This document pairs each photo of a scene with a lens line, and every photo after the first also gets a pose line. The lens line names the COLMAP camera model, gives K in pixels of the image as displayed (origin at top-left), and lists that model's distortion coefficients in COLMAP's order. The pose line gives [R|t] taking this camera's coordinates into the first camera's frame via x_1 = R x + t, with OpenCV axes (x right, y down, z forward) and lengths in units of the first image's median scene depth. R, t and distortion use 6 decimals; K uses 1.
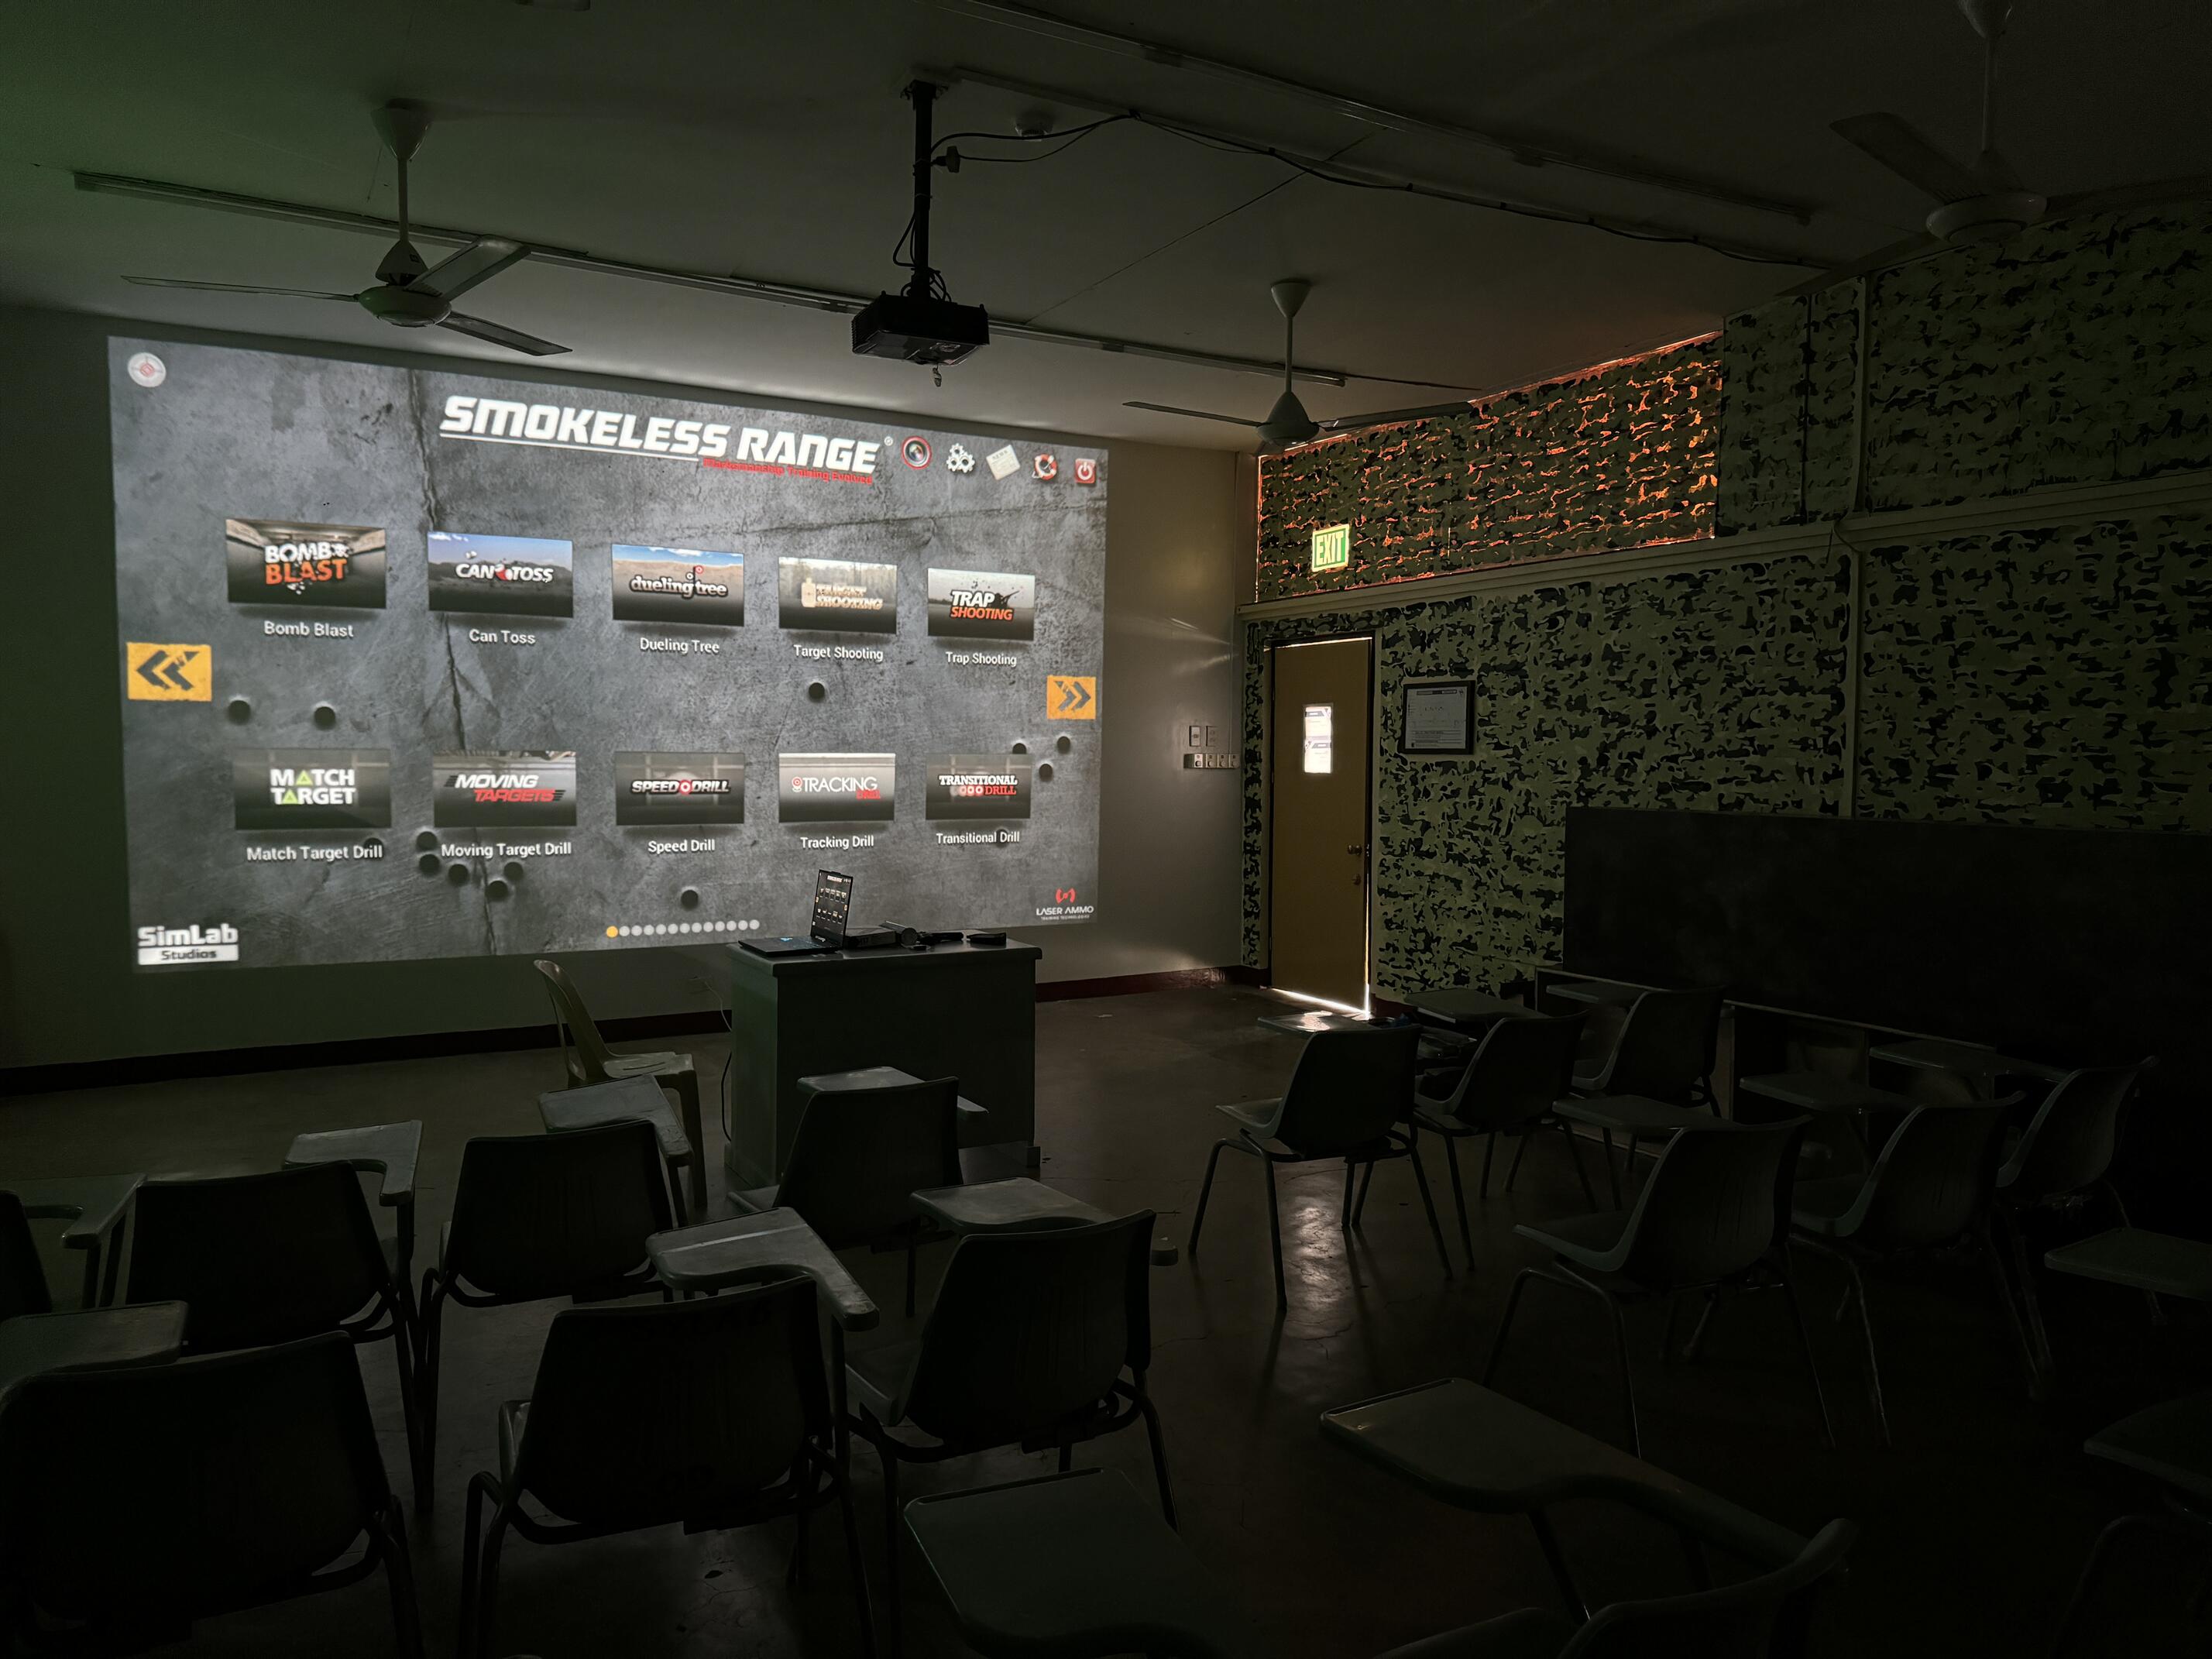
lens RADIAL K [[1549.9, 0, 1001.6], [0, 1549.9, 838.9], [0, 0, 1]] dist [0.043776, -0.042797]
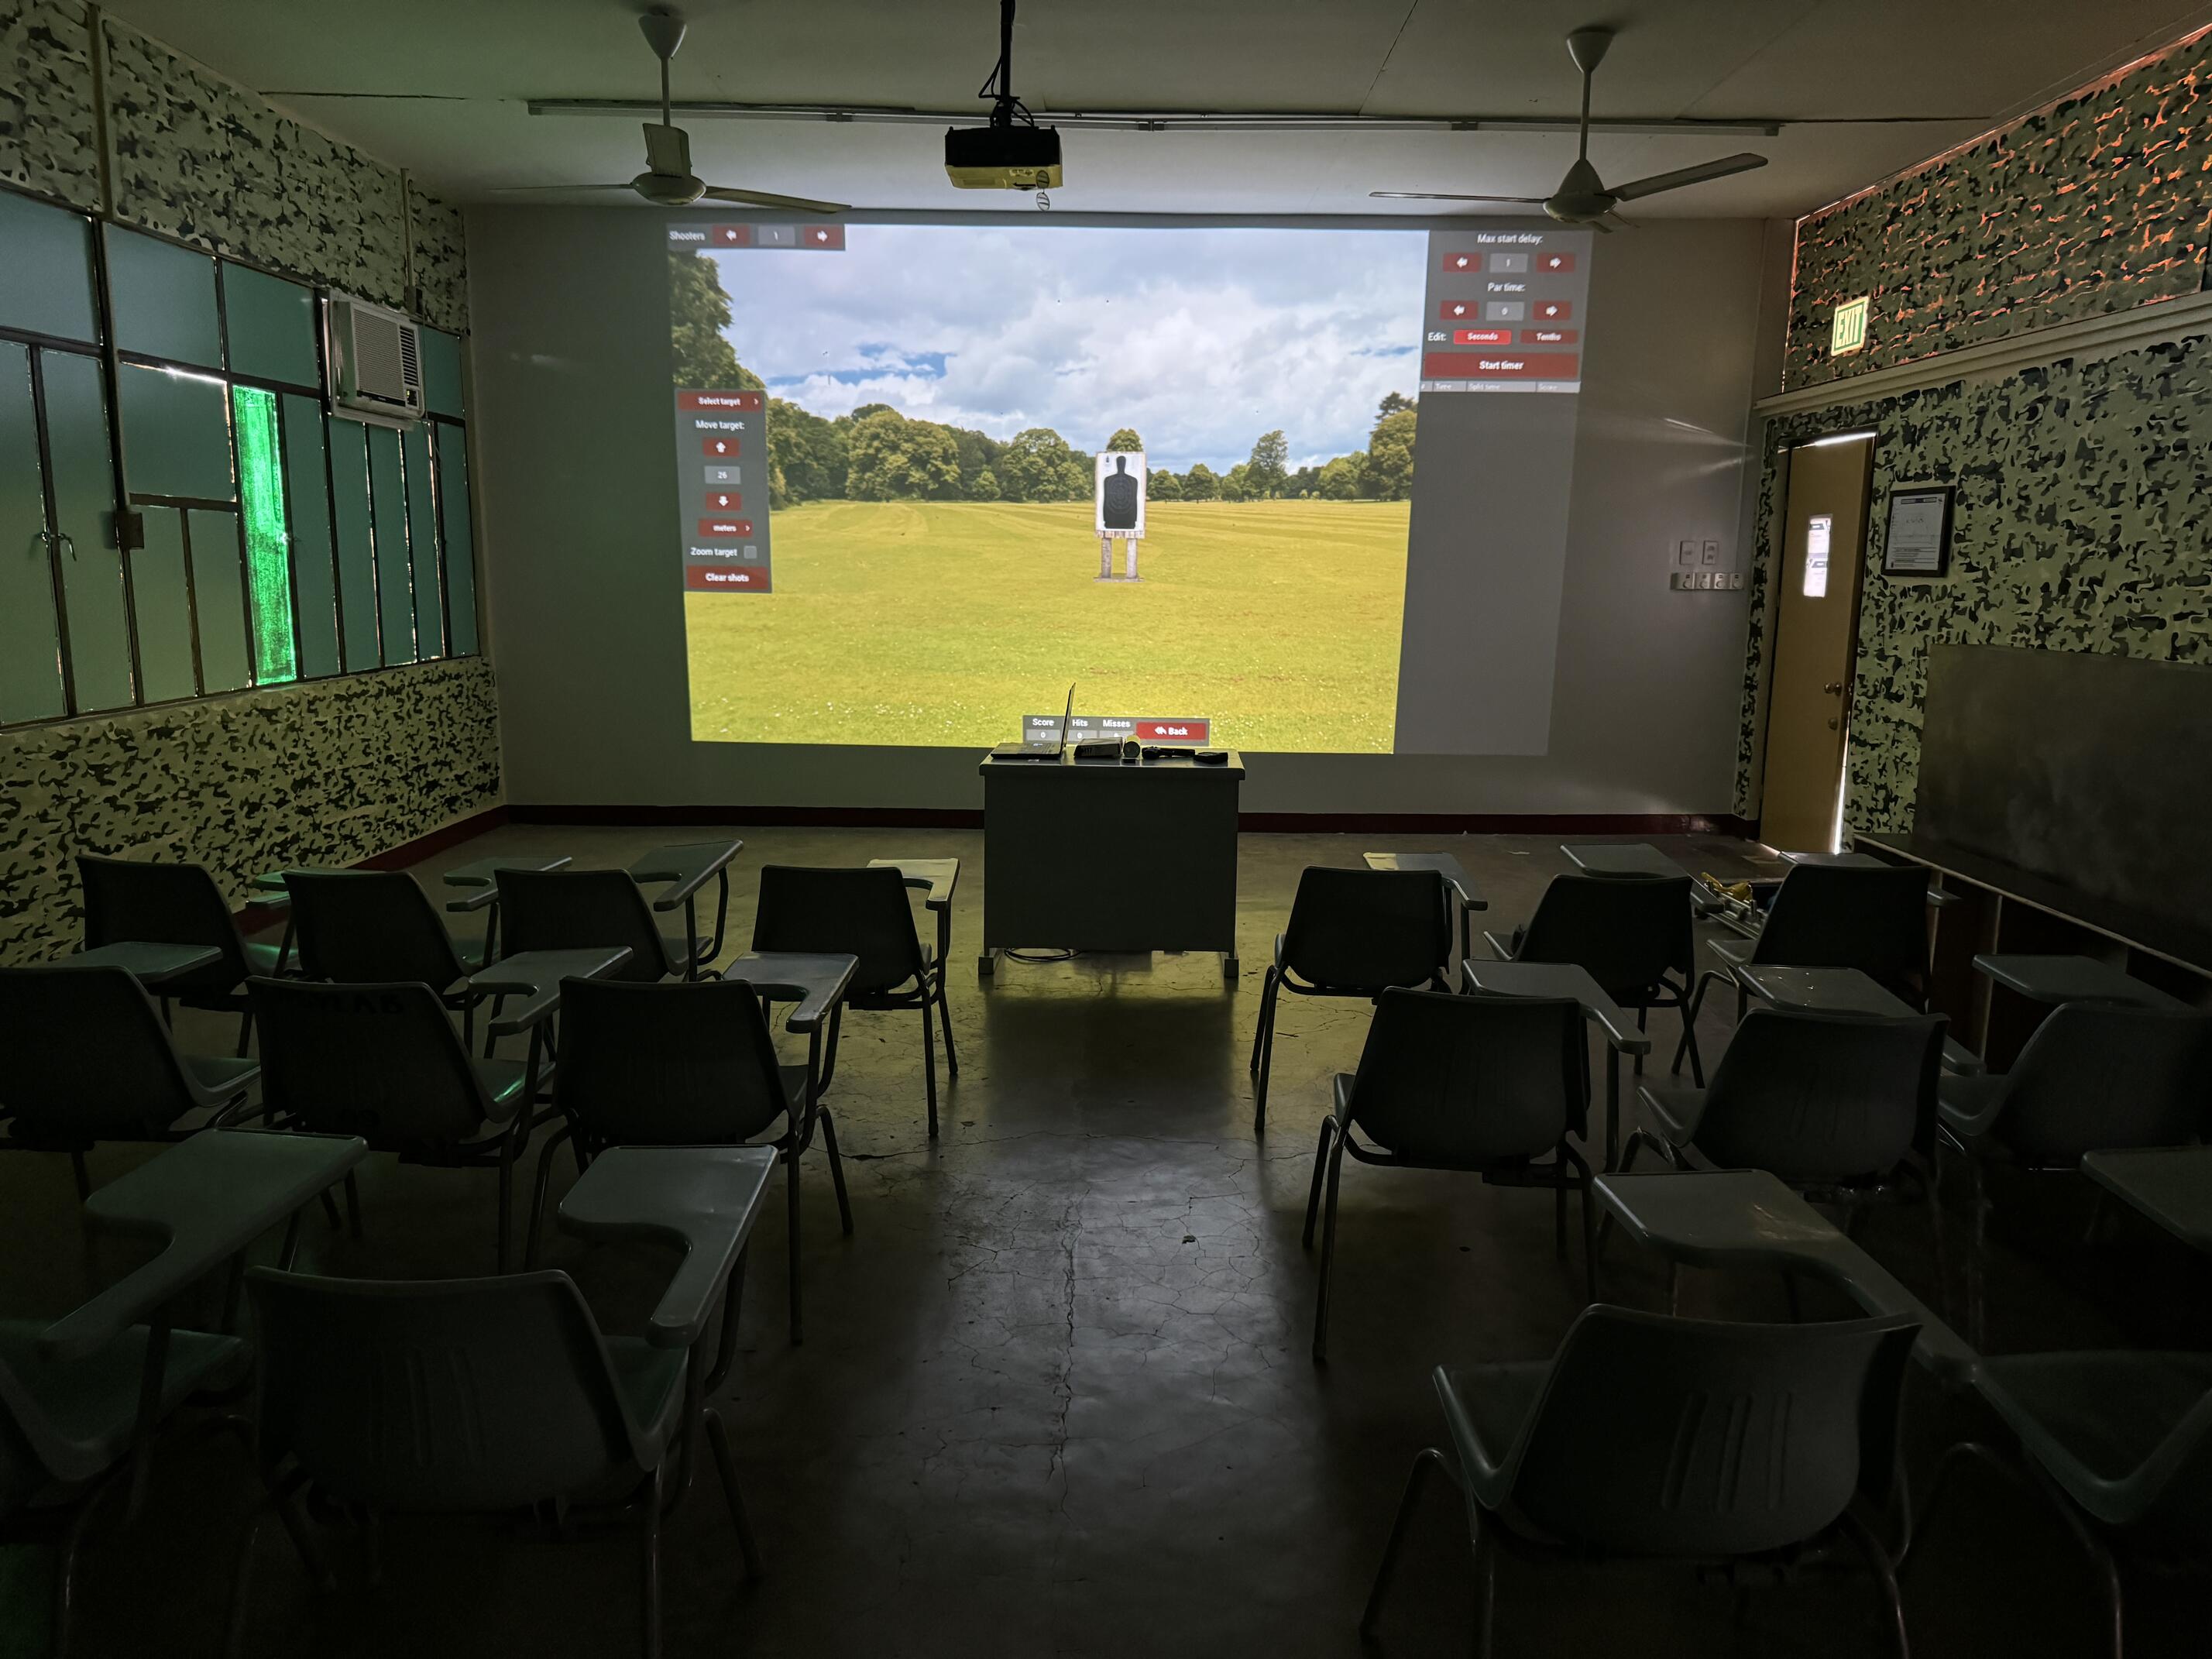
lens RADIAL K [[1549.9, 0, 1062.3], [0, 1549.9, 784.2], [0, 0, 1]] dist [0.043776, -0.042797]
pose [[0.875755, 0.075366, -0.476837, 0.297587], [-0.034407, 0.994971, 0.094069, -0.007481], [0.481529, -0.065975, 0.873944, 0.048147]]
